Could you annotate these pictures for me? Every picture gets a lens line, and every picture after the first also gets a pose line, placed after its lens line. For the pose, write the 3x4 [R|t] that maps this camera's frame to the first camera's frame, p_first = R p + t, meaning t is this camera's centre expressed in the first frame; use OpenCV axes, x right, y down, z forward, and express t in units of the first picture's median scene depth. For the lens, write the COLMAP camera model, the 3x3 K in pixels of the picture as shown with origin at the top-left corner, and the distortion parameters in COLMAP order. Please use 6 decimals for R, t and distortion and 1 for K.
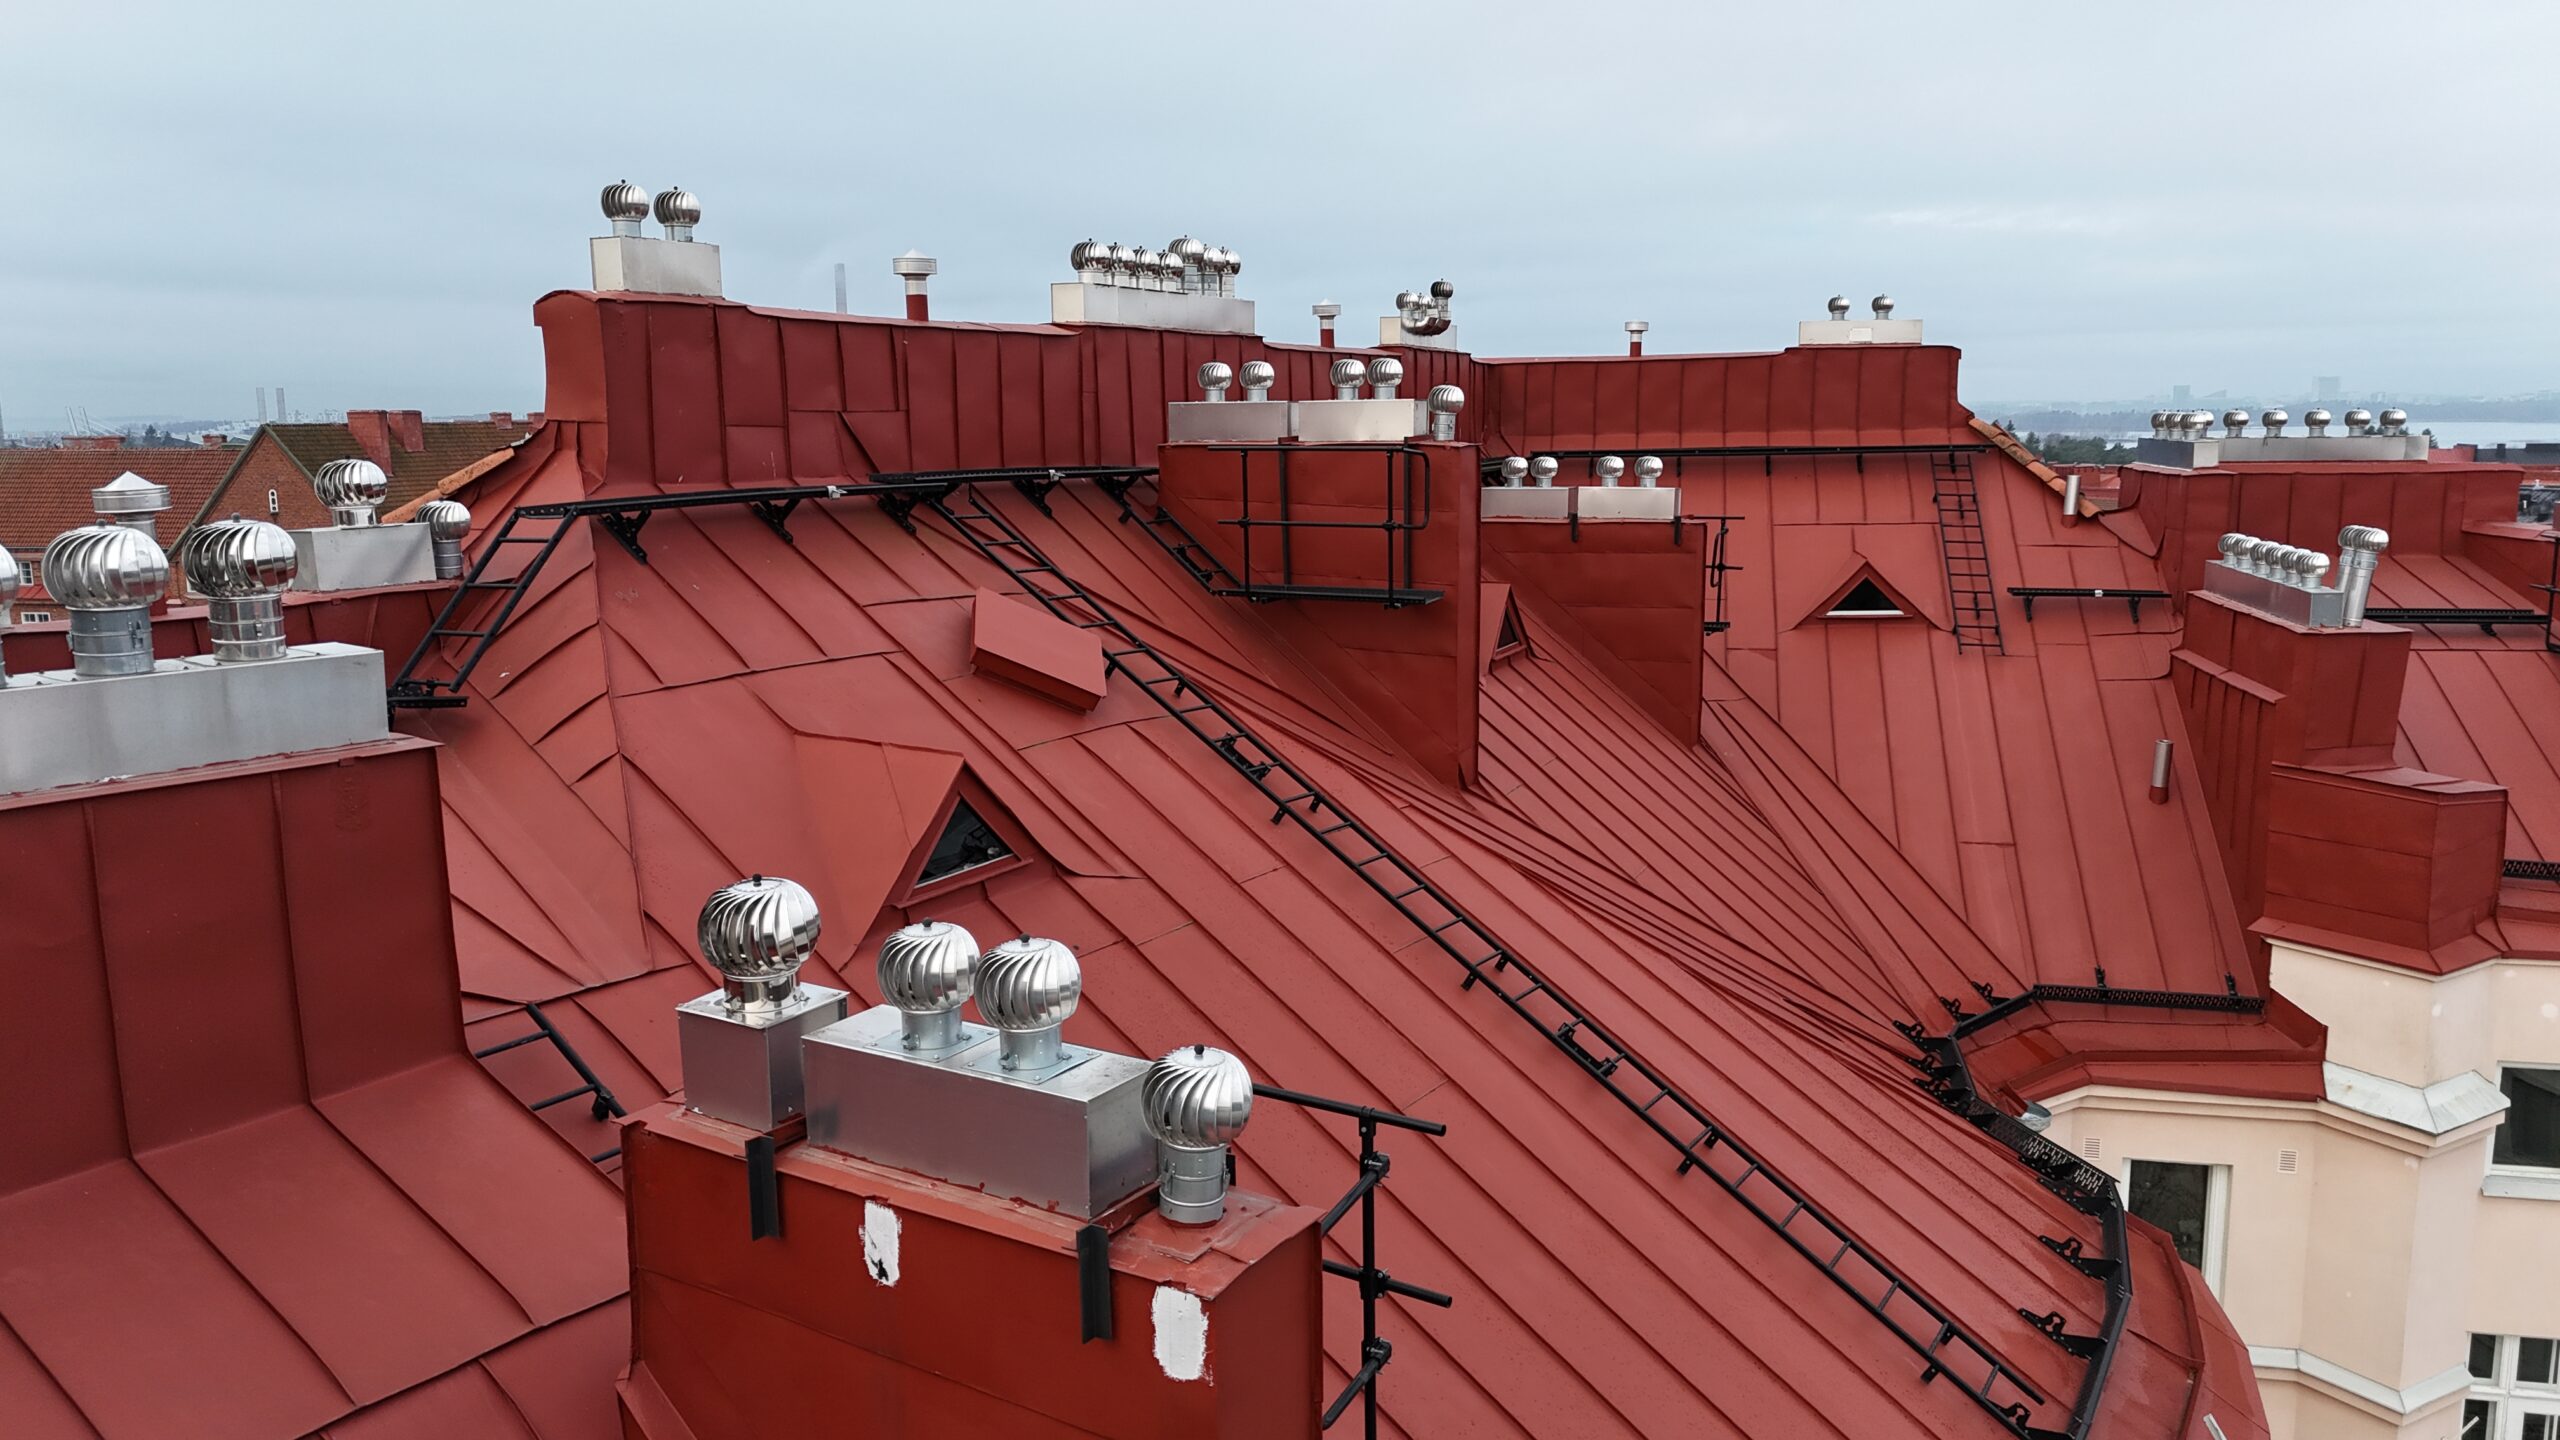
lens RADIAL K [[1881.2, 0, 1293.9], [0, 1881.2, 707.8], [0, 0, 1]] dist [0.085520, -0.093815]
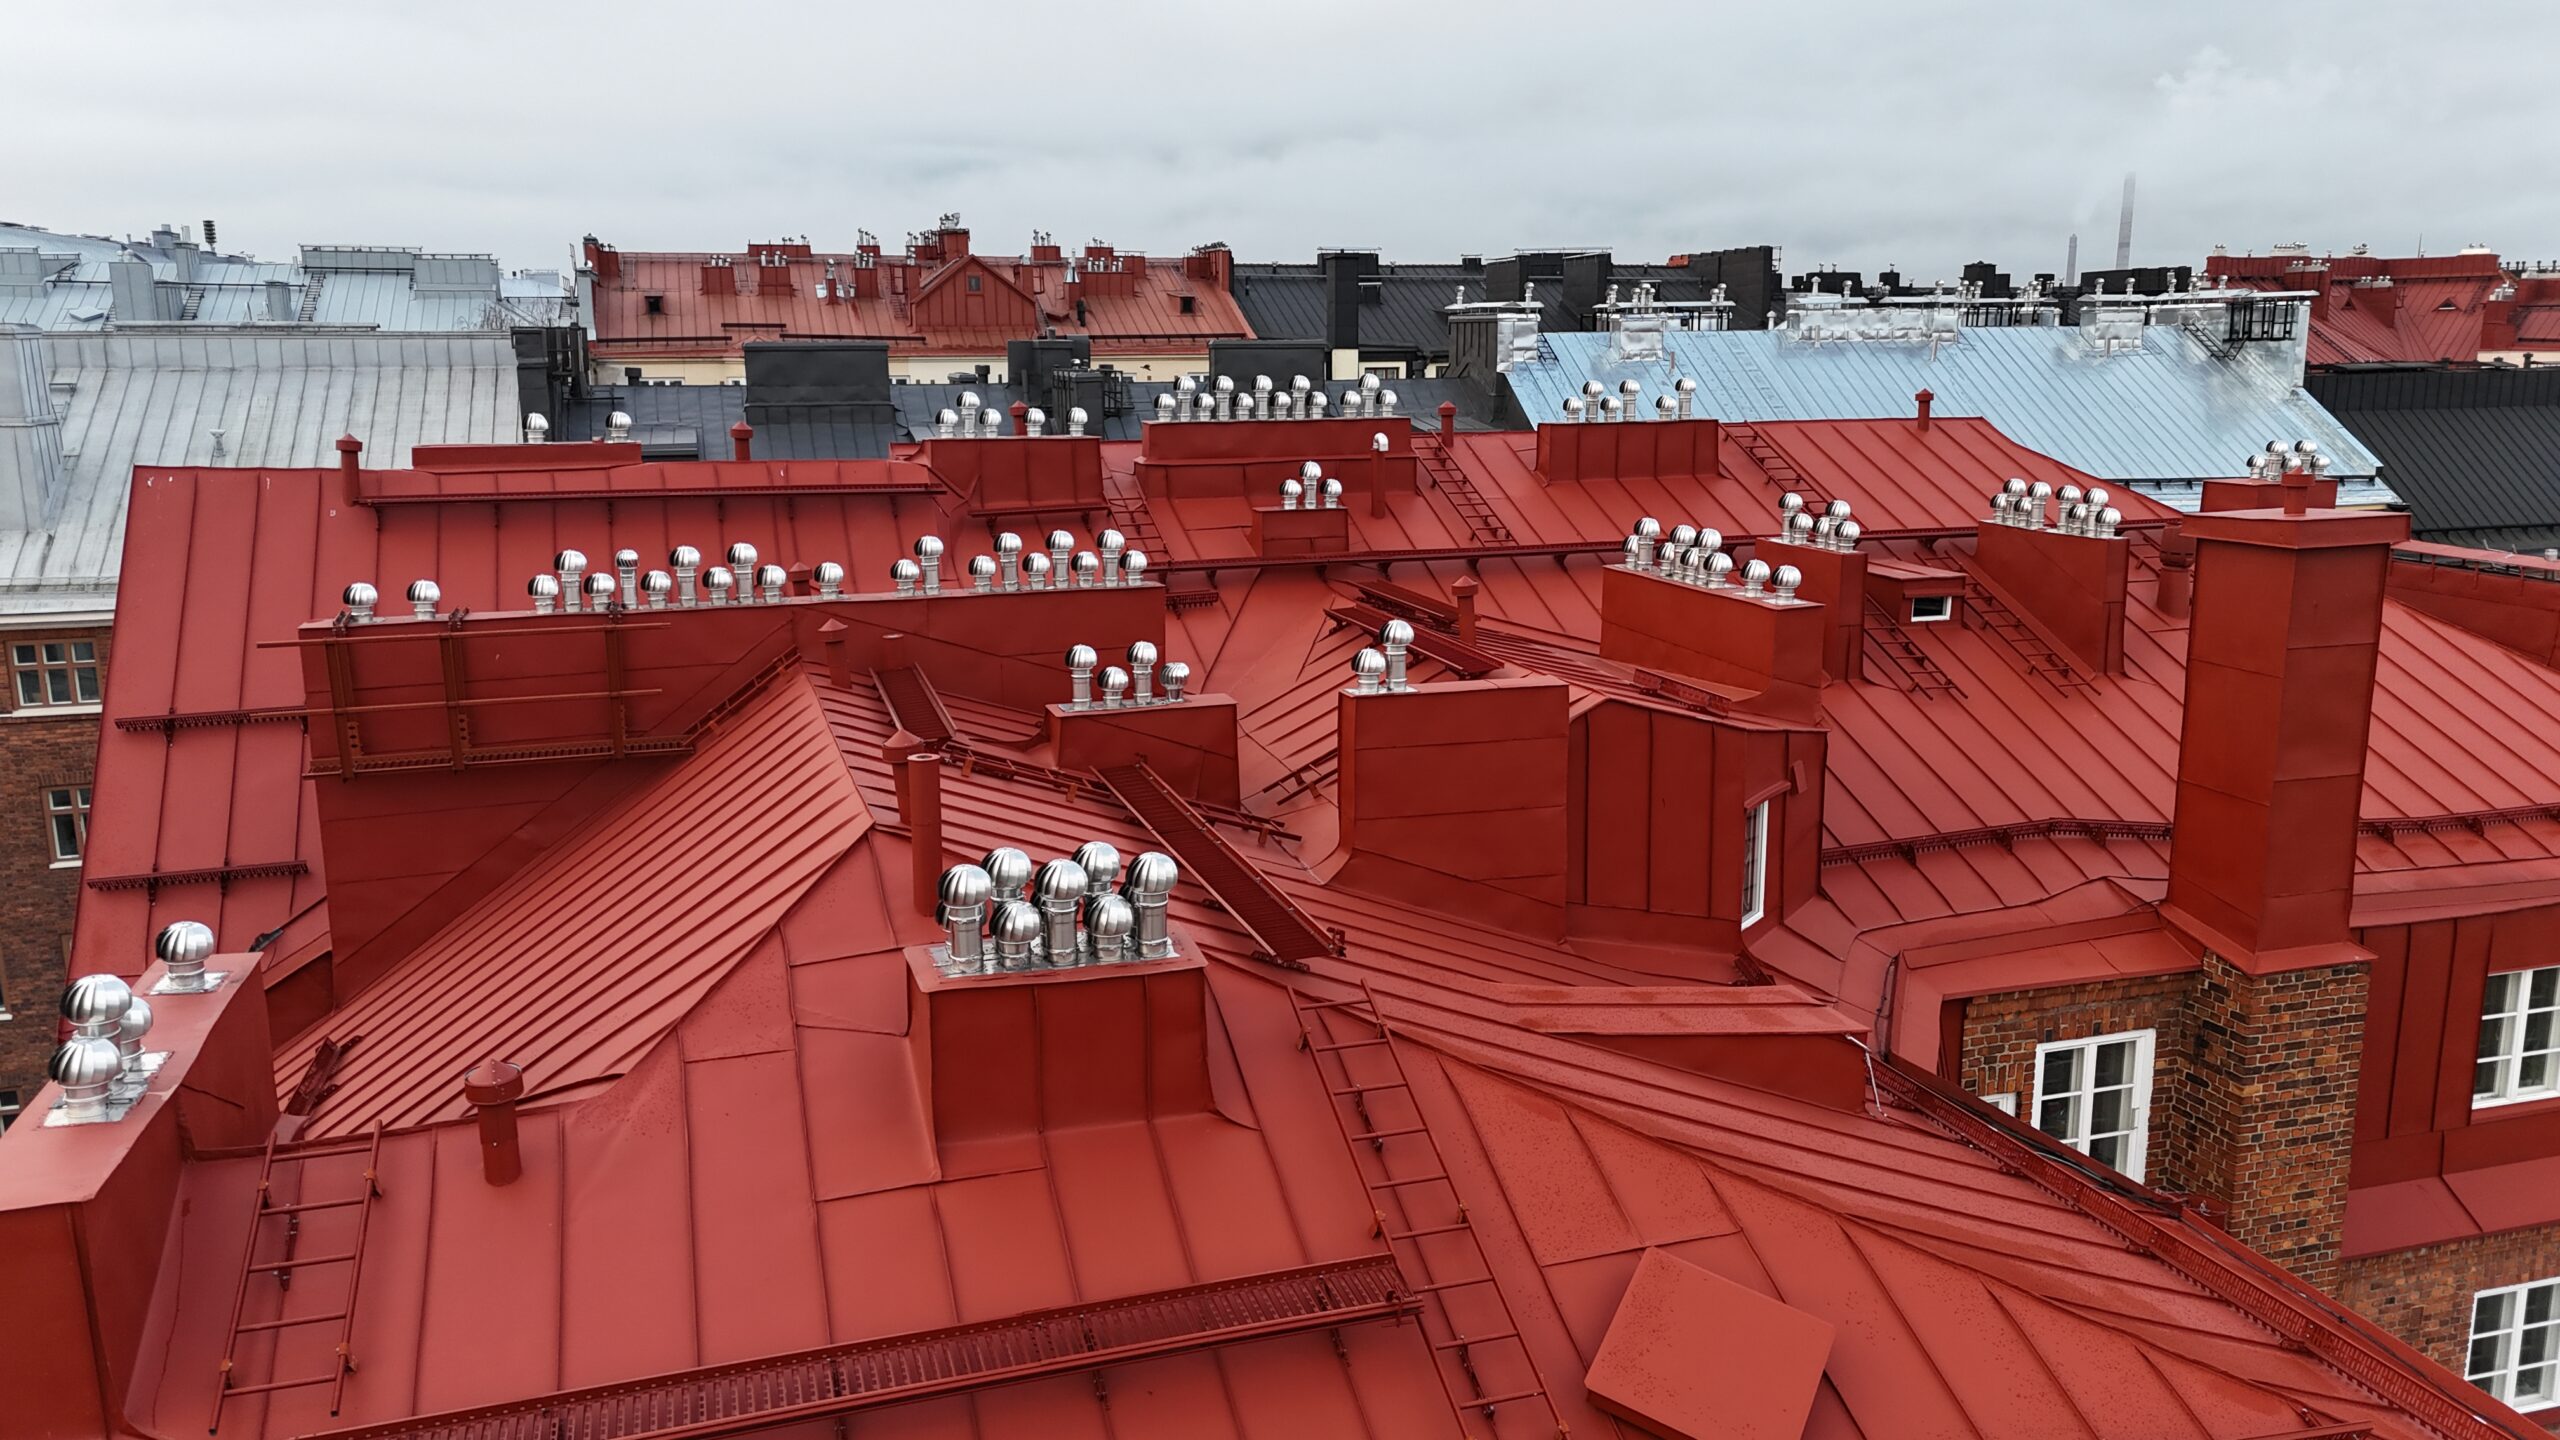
lens RADIAL K [[1873.3, 0, 1295.0], [0, 1873.3, 724.7], [0, 0, 1]] dist [0.077570, -0.064133]
pose [[0.811183, 0.120559, -0.572231, 1.155055], [-0.091799, 0.992639, 0.078999, 1.255074], [0.577543, -0.011553, 0.816279, -6.684150]]
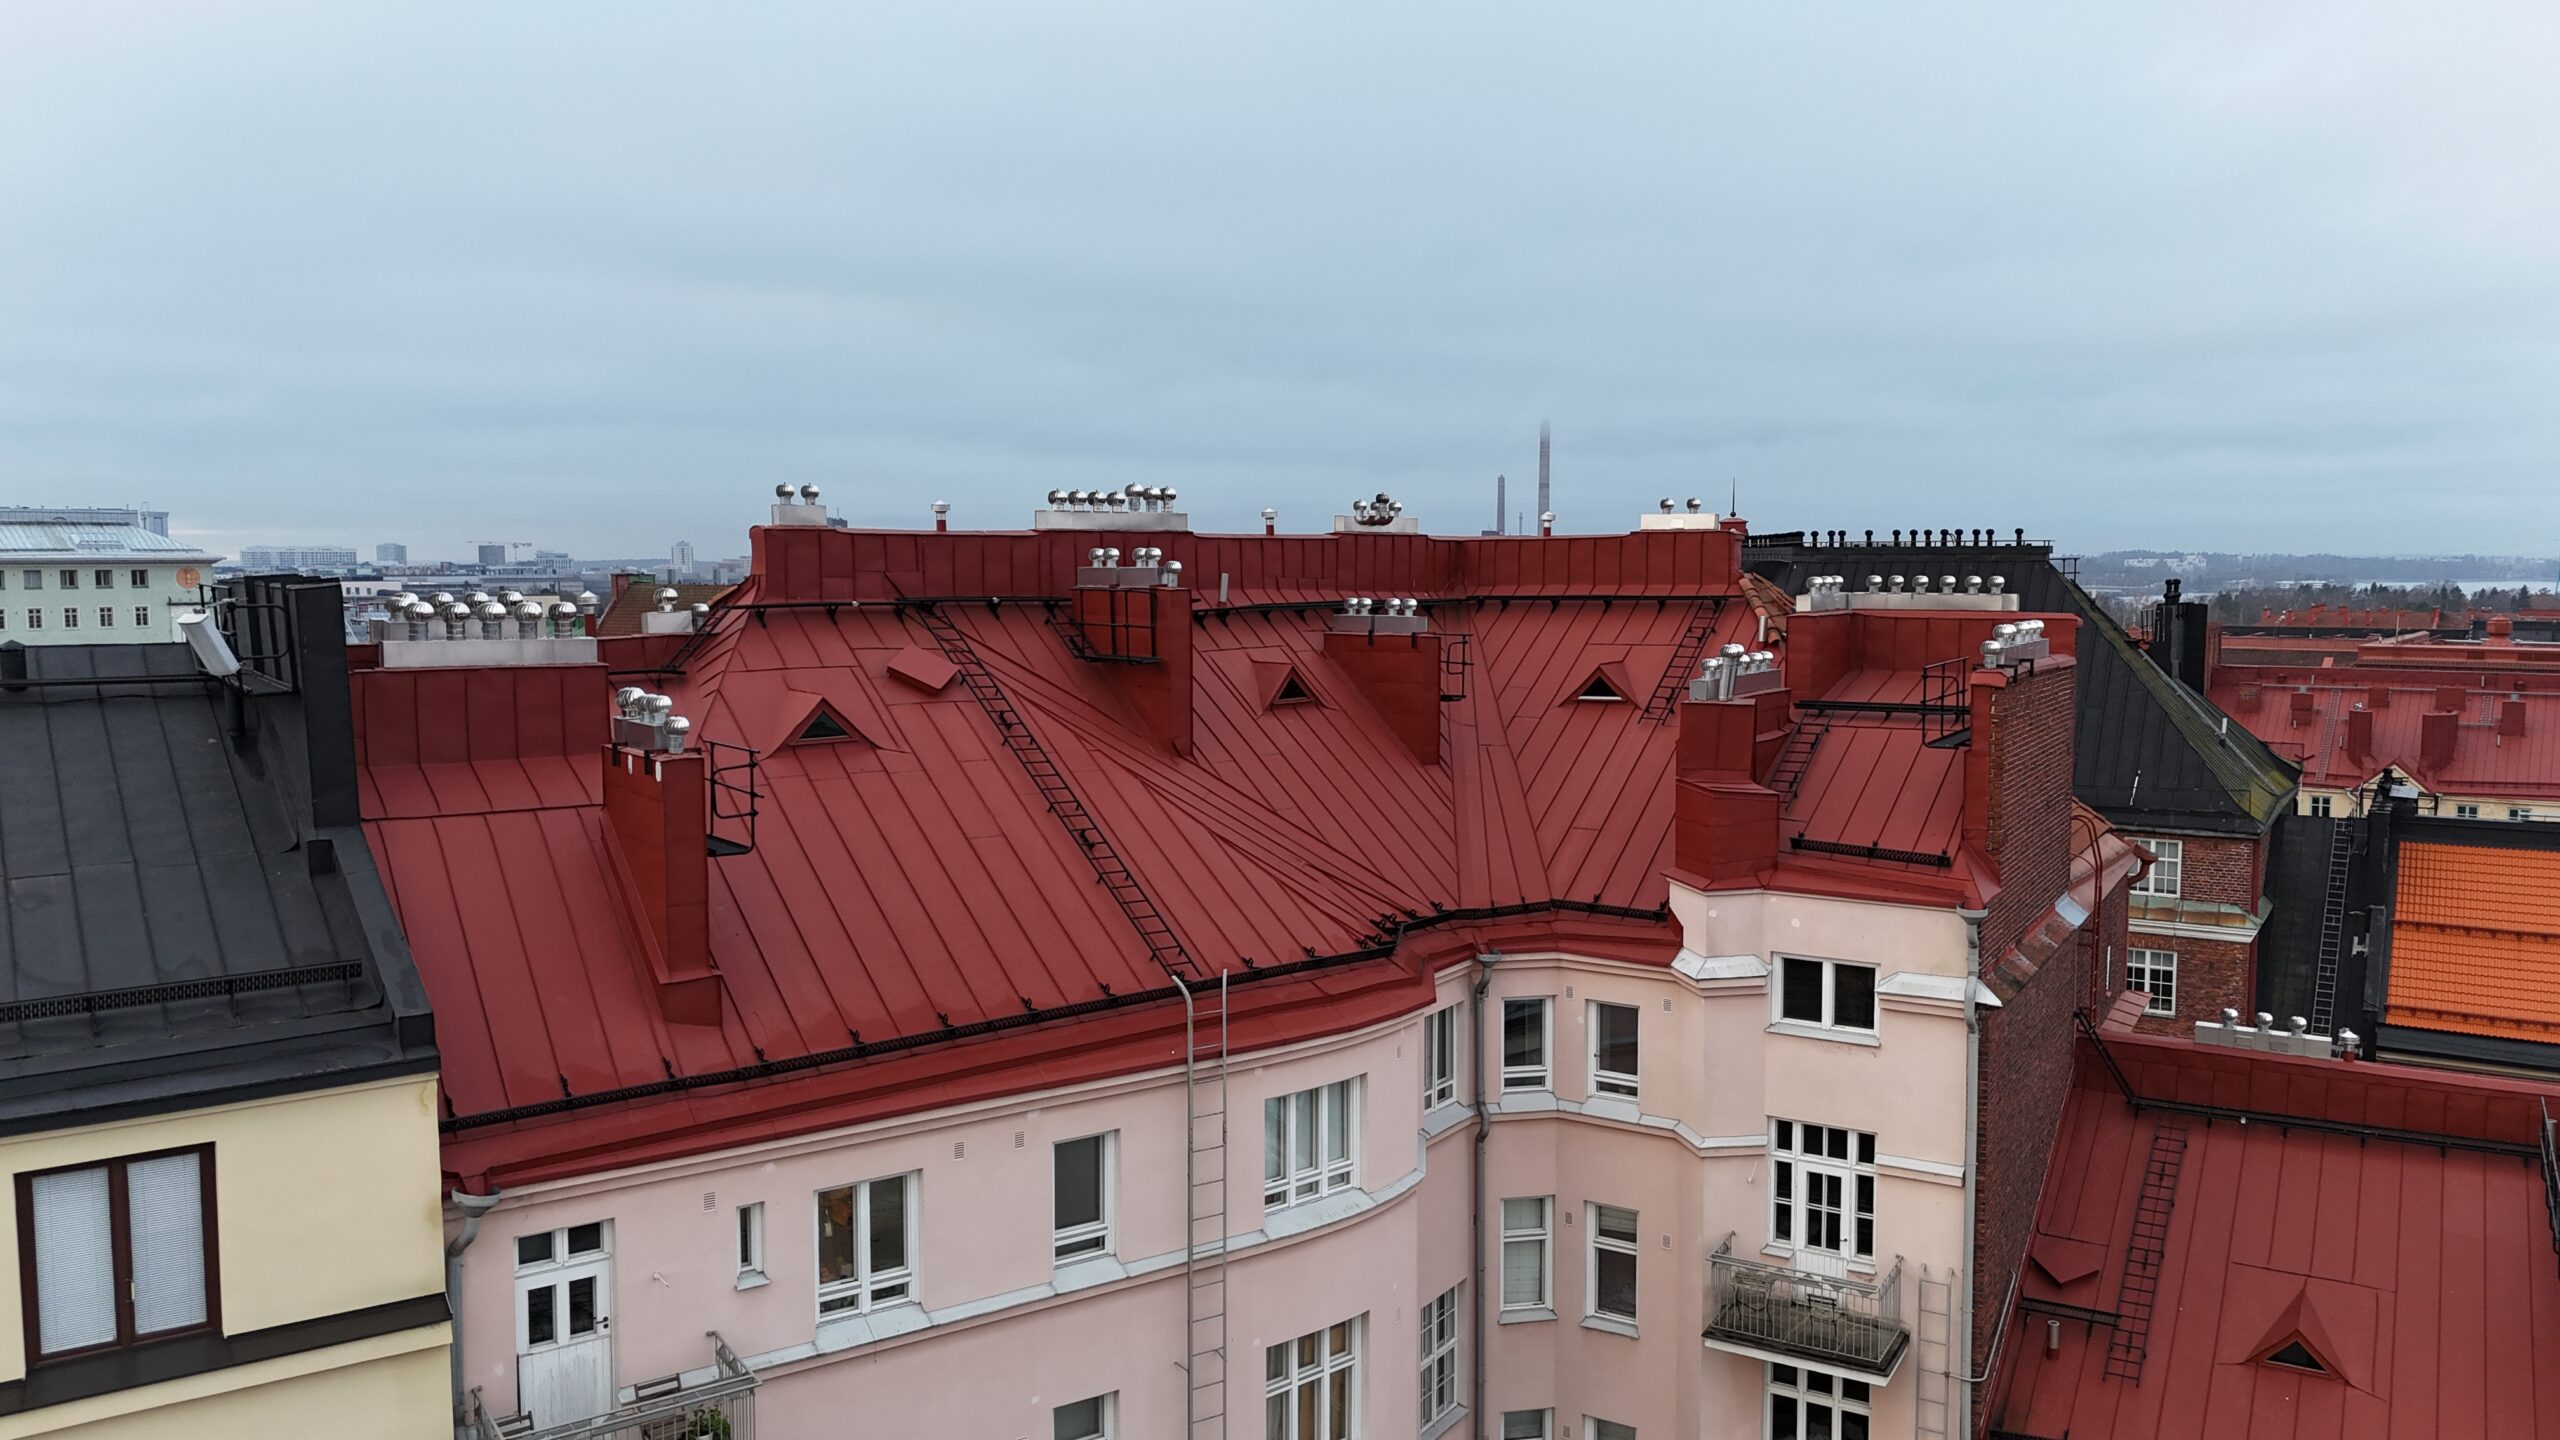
lens RADIAL K [[1866.5, 0, 1286.1], [0, 1866.5, 721.0], [0, 0, 1]] dist [0.085529, -0.075103]
pose [[0.931719, 0.036313, -0.361360, 0.833930], [-0.061367, 0.996423, -0.058096, 0.103768], [0.357958, 0.076305, 0.930615, -0.757965]]
